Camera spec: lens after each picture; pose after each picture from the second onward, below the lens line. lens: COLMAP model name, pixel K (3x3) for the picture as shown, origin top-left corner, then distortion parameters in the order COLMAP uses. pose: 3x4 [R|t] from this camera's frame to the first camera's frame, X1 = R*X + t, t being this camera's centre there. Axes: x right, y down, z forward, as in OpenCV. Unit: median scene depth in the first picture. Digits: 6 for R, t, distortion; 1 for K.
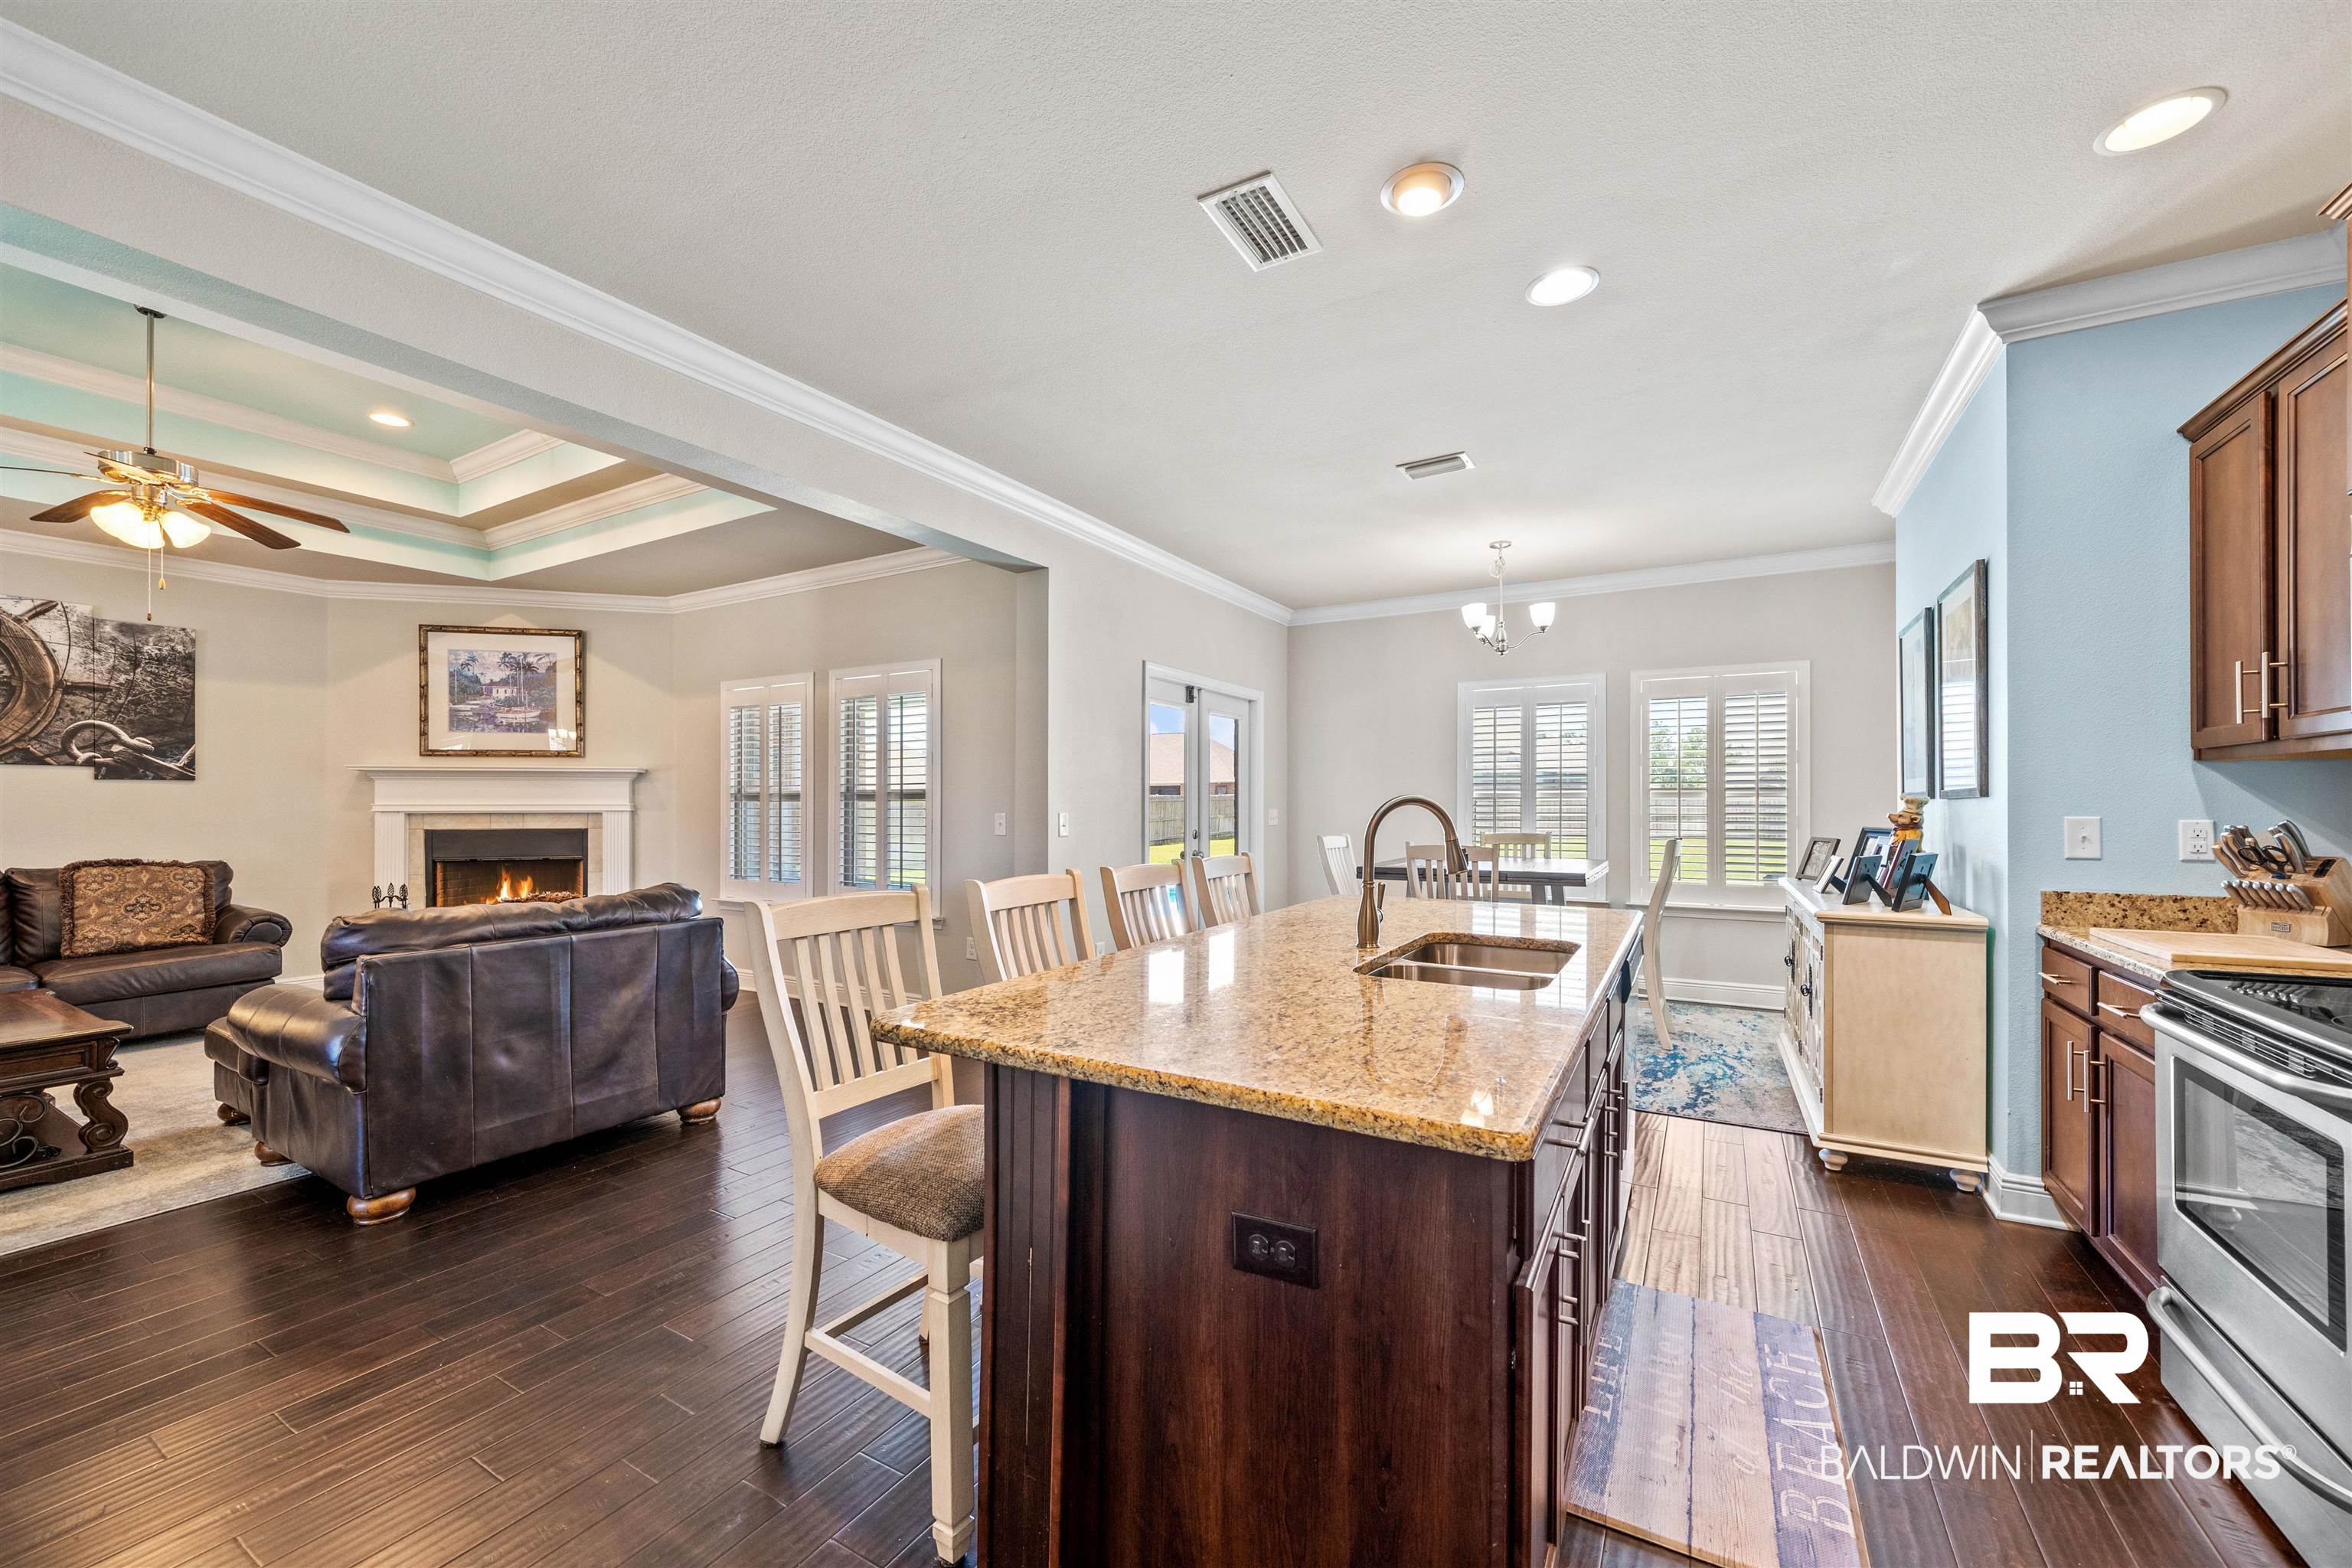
lens RADIAL K [[924.7, 0, 1173.6], [0, 924.7, 800.4], [0, 0, 1]] dist [0.000220, -0.000092]
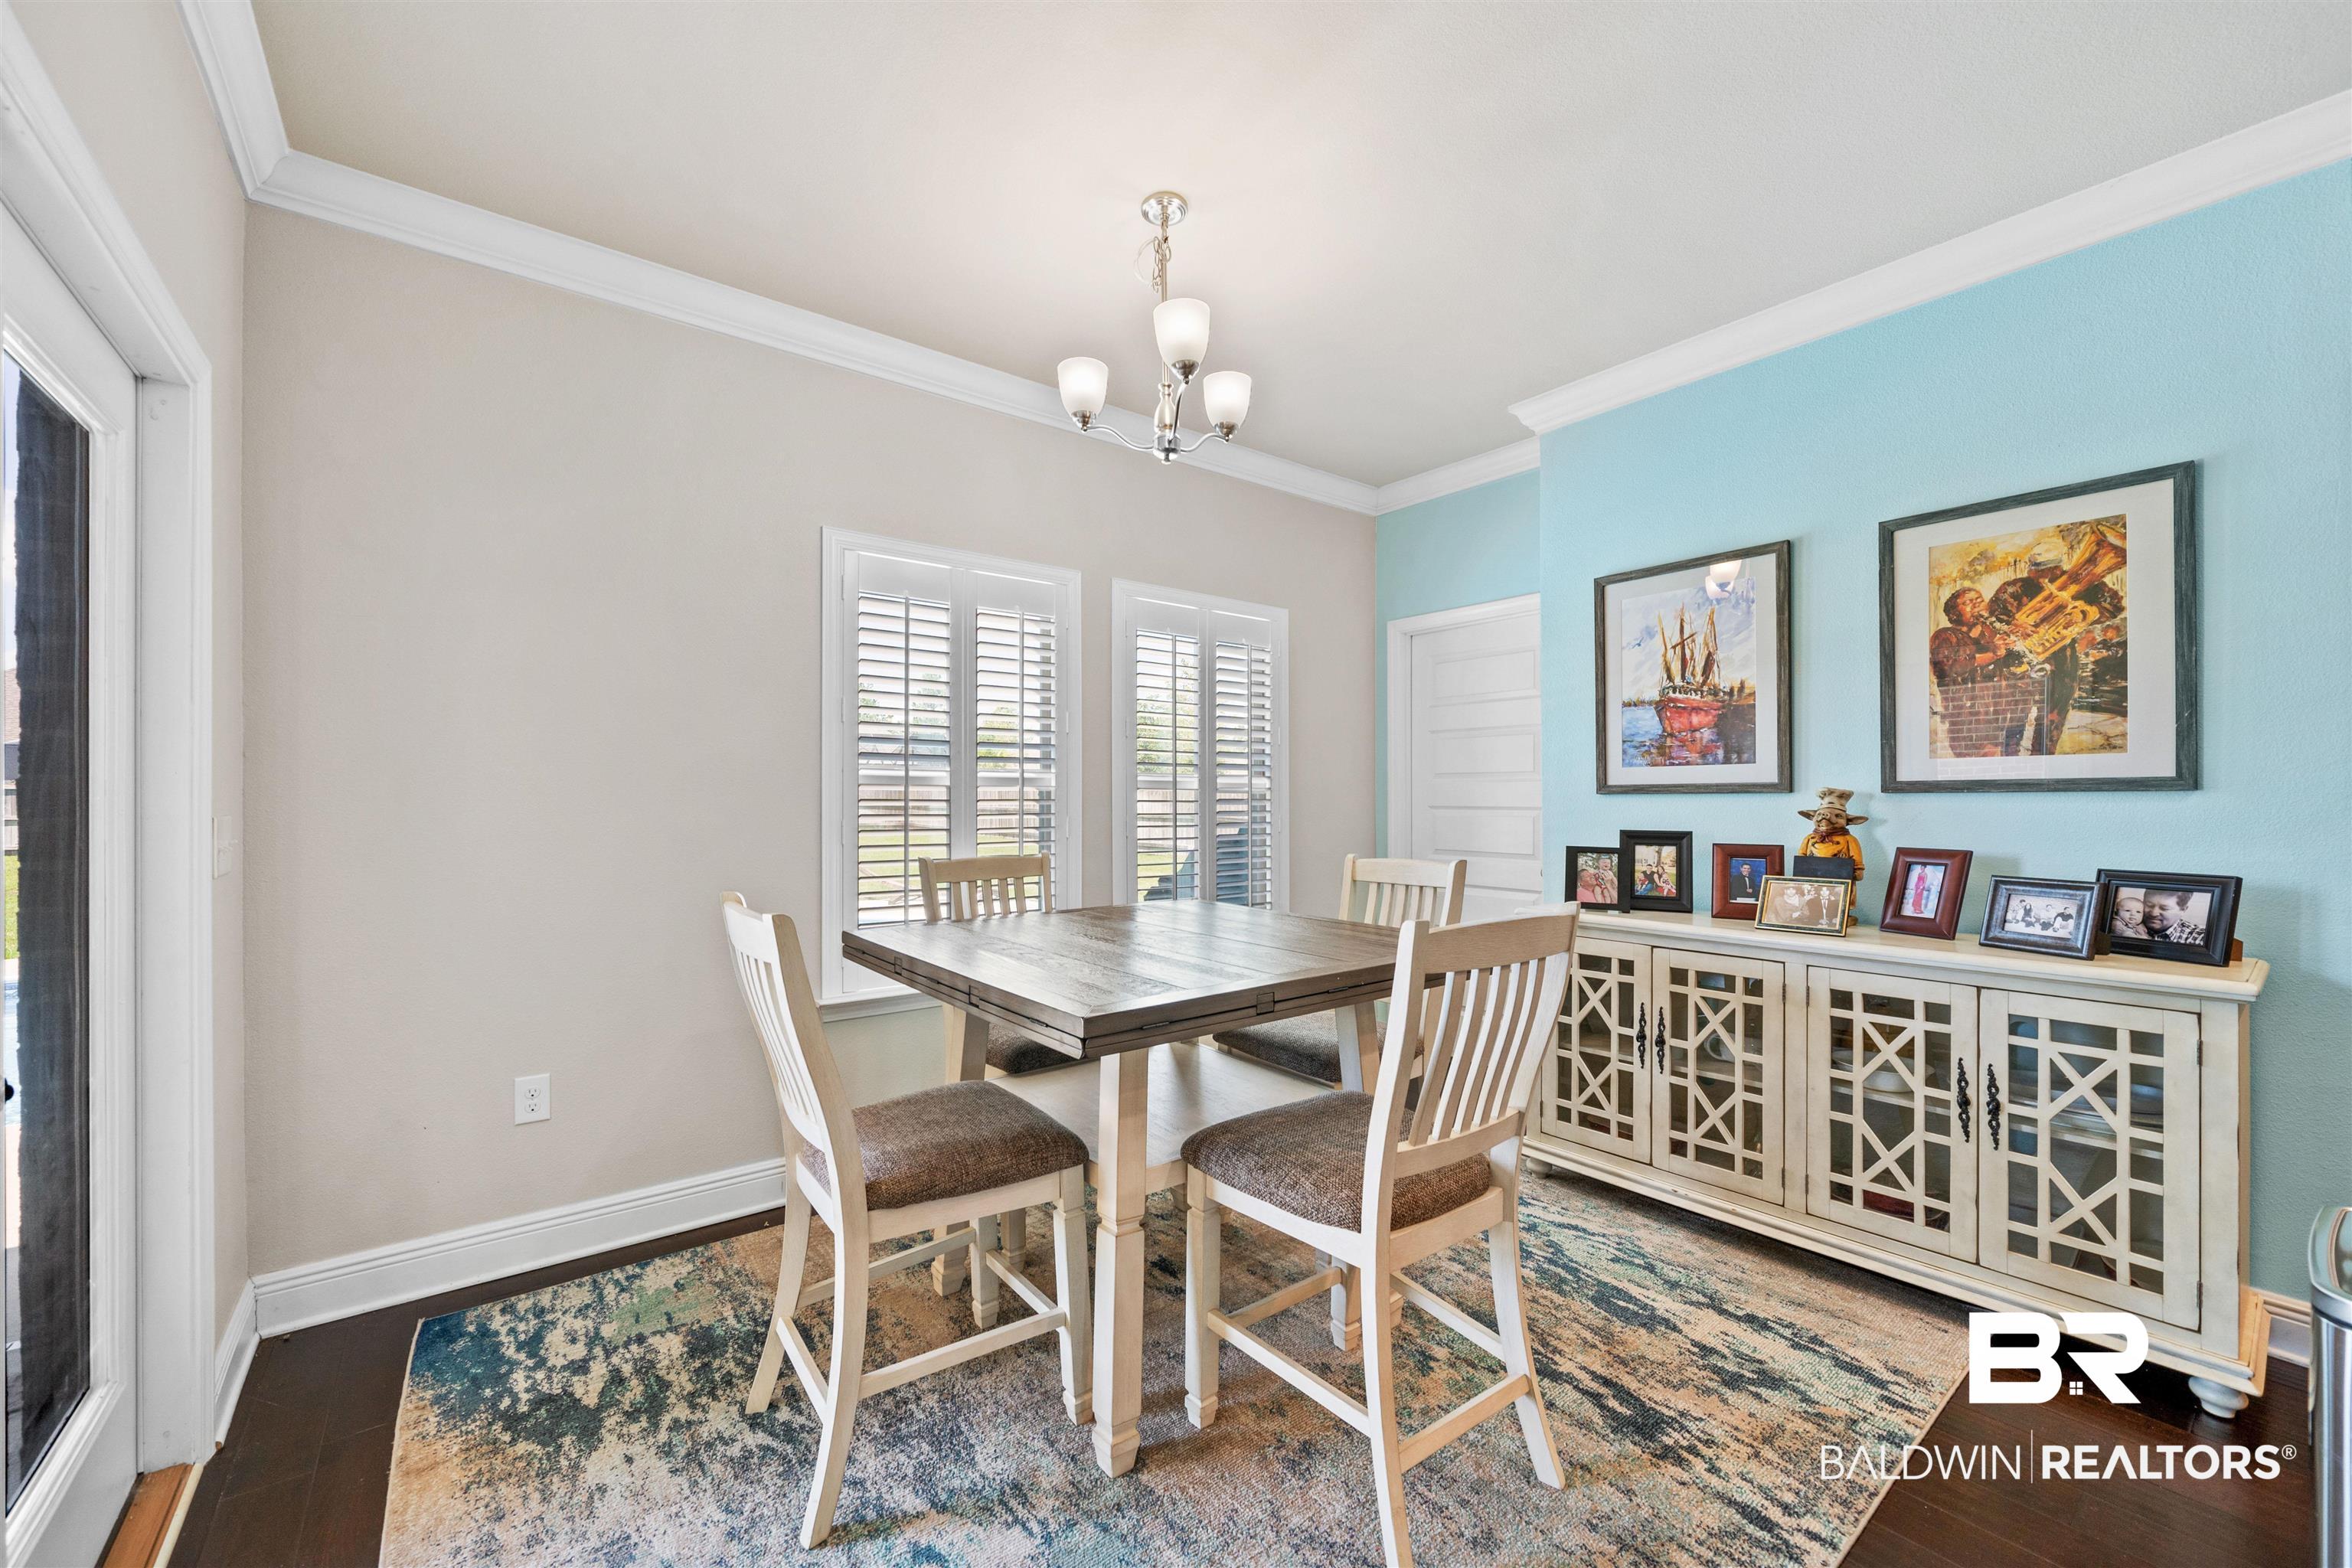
lens RADIAL K [[924.7, 0, 1173.6], [0, 924.7, 800.4], [0, 0, 1]] dist [0.000220, -0.000092]
pose [[0.371268, 0.001486, 0.928524, -0.051042], [-0.005451, 0.999985, 0.000580, 0.004617], [-0.928510, -0.005277, 0.371271, 0.790307]]
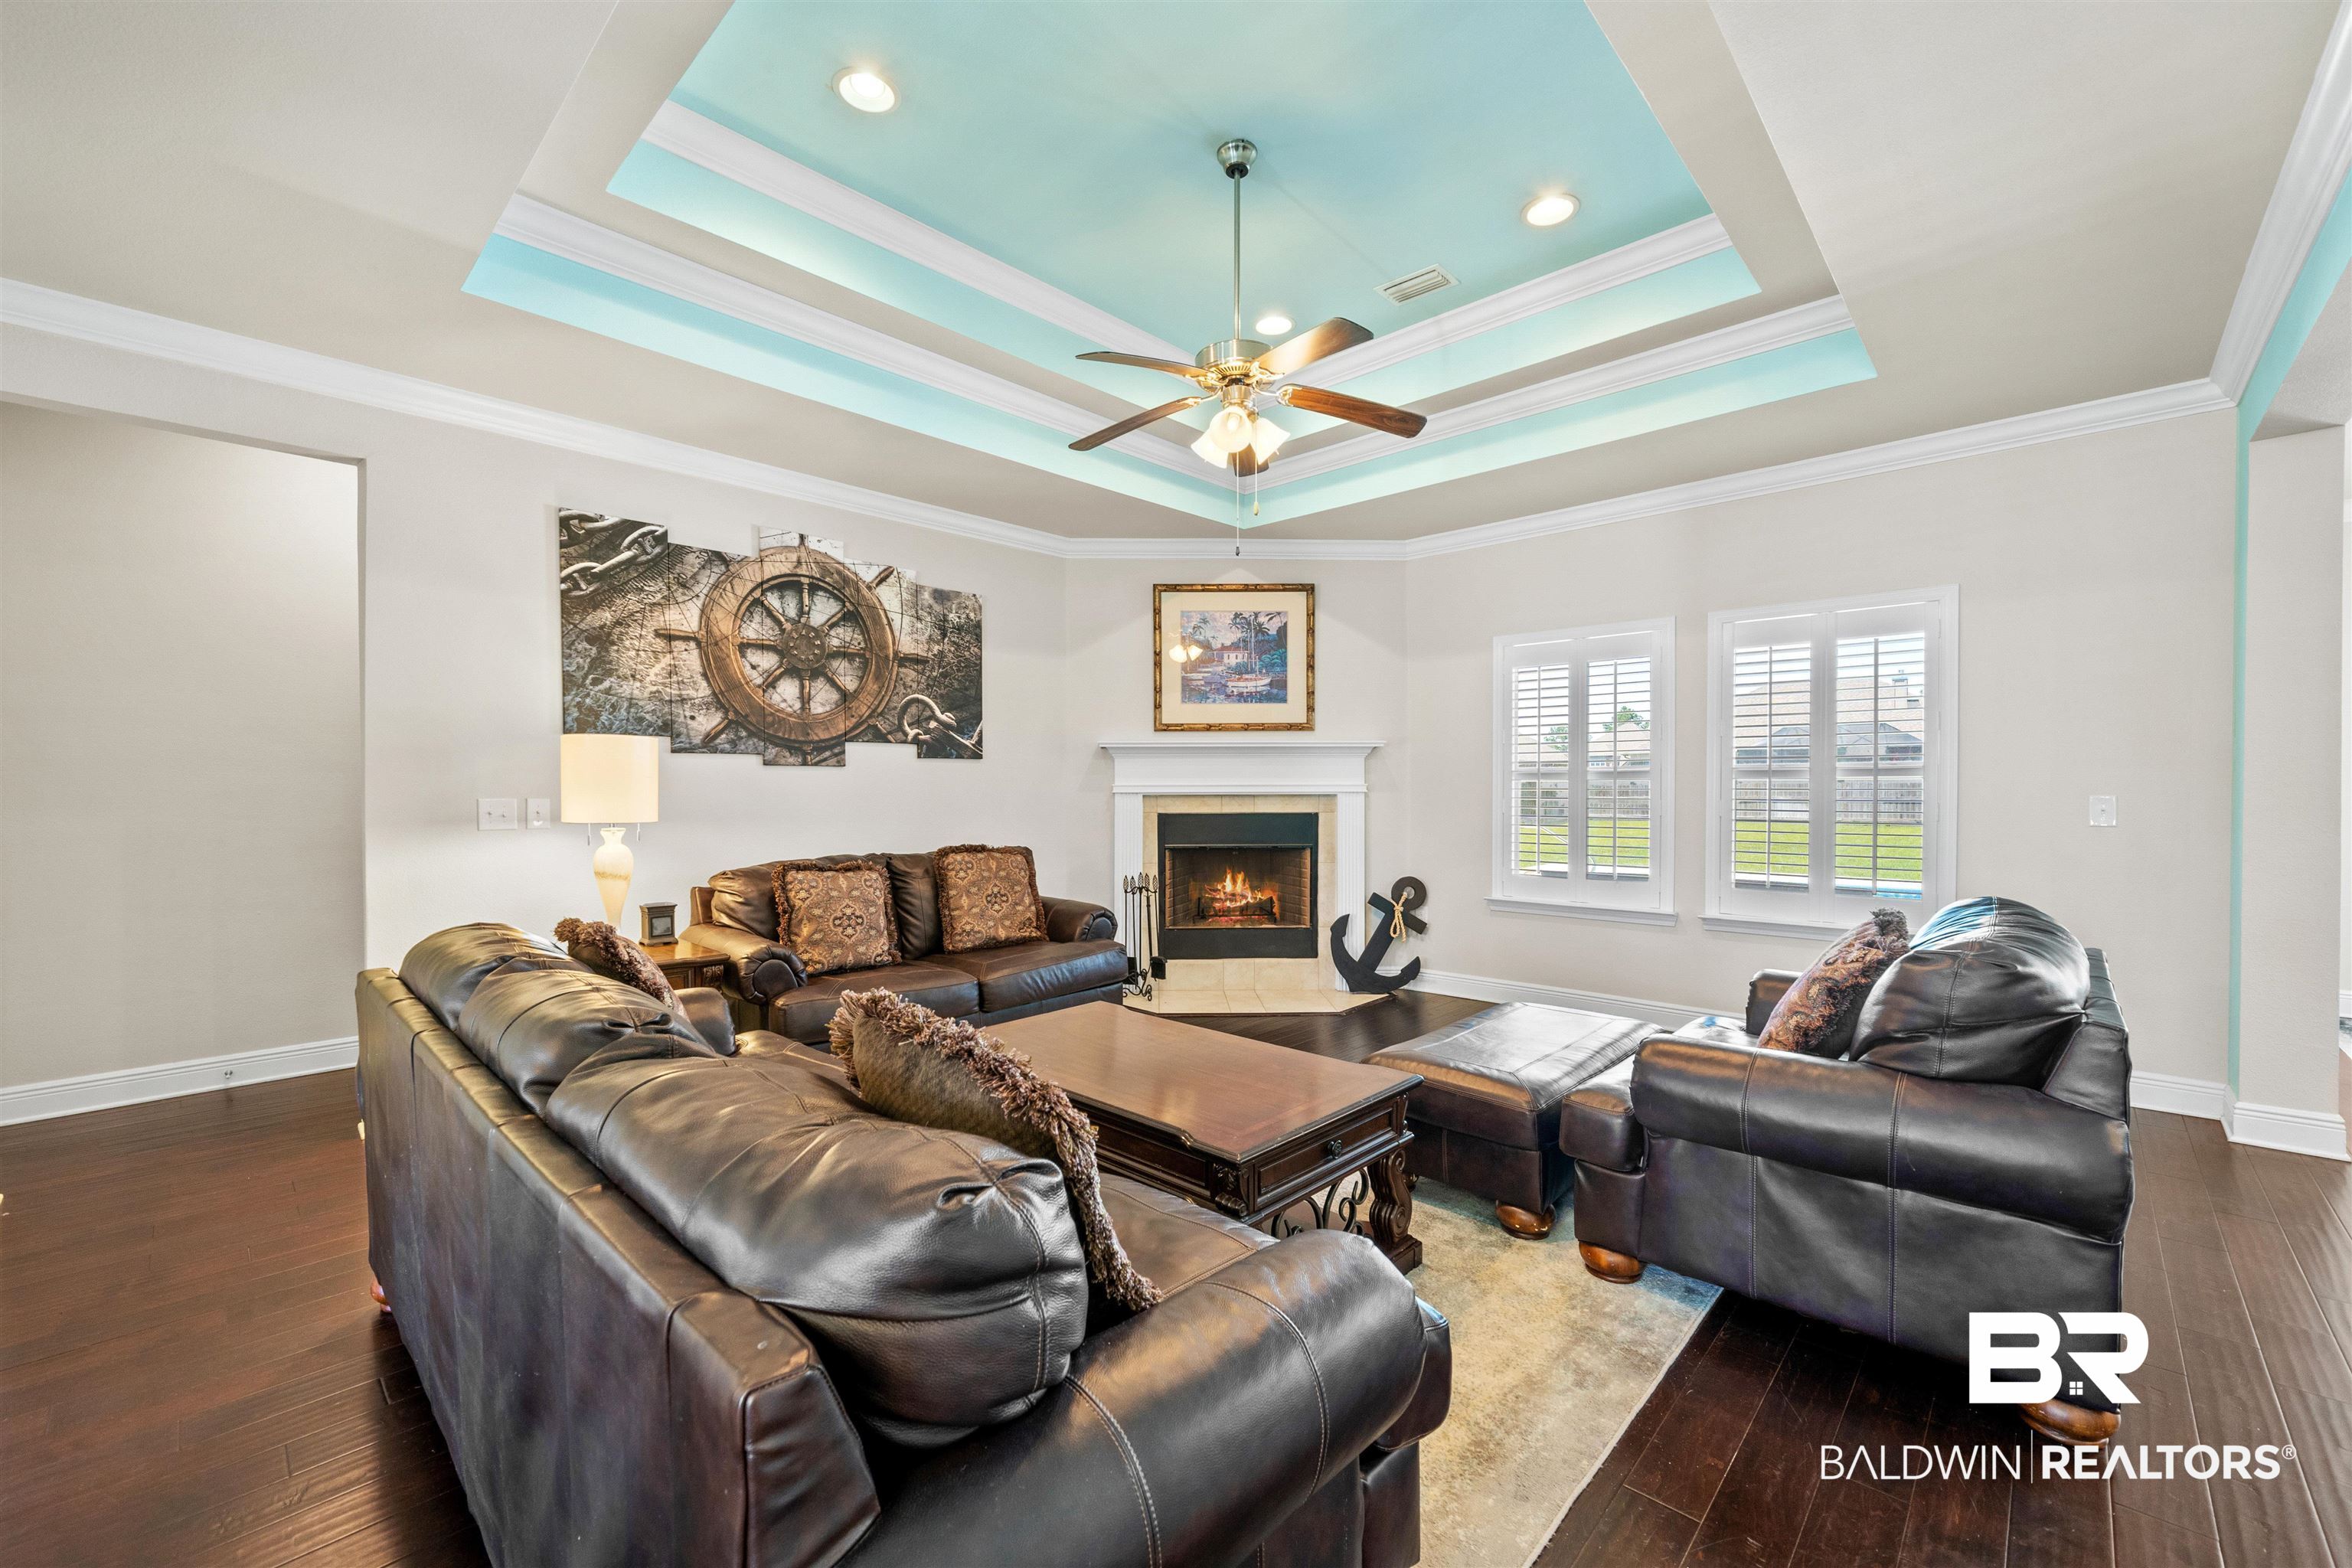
lens RADIAL K [[944.8, 0, 1178.8], [0, 944.8, 801.1], [0, 0, 1]] dist [0.000450, 0.000038]
pose [[0.974842, 0.001911, -0.222889, -0.657882], [0.002399, 0.999815, 0.019064, 0.002738], [0.222884, -0.019119, 0.974658, 0.122771]]
